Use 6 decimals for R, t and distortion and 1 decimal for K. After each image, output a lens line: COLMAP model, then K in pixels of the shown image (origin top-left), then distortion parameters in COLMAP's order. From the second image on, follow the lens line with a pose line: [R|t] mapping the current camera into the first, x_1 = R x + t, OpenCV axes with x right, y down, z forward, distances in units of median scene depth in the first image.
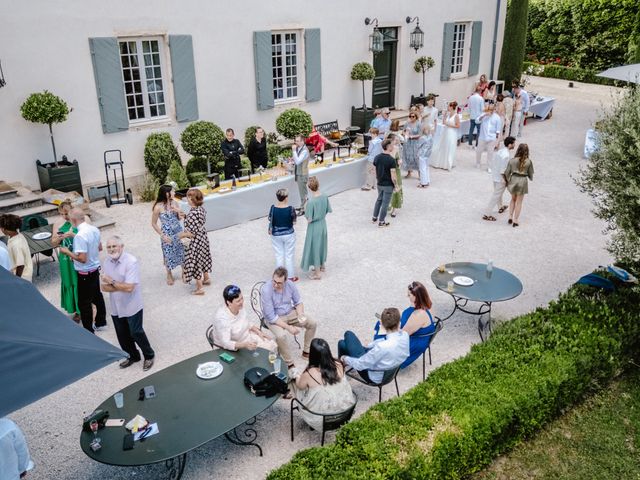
lens RADIAL K [[567.4, 0, 321.3], [0, 567.4, 237.4], [0, 0, 1]] dist [-0.071216, -0.013720]
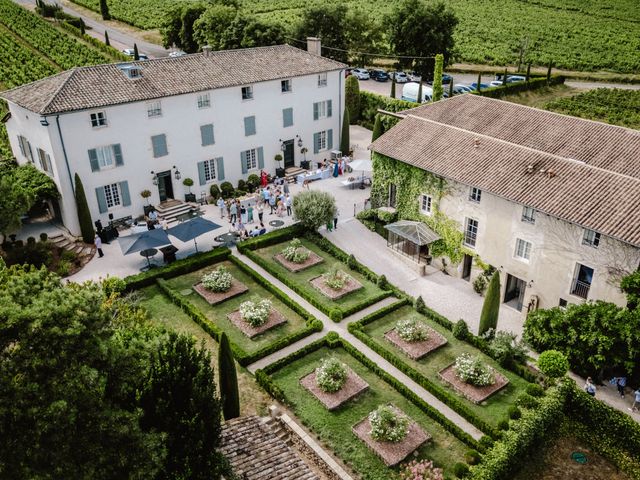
lens RADIAL K [[567.4, 0, 319.7], [0, 567.4, 239.7], [0, 0, 1]] dist [-0.071216, -0.013720]
pose [[0.999548, 0.006191, -0.029427, 0.390969], [-0.004570, 0.998486, 0.054821, -0.027072], [0.029722, -0.054662, 0.998062, -2.059157]]
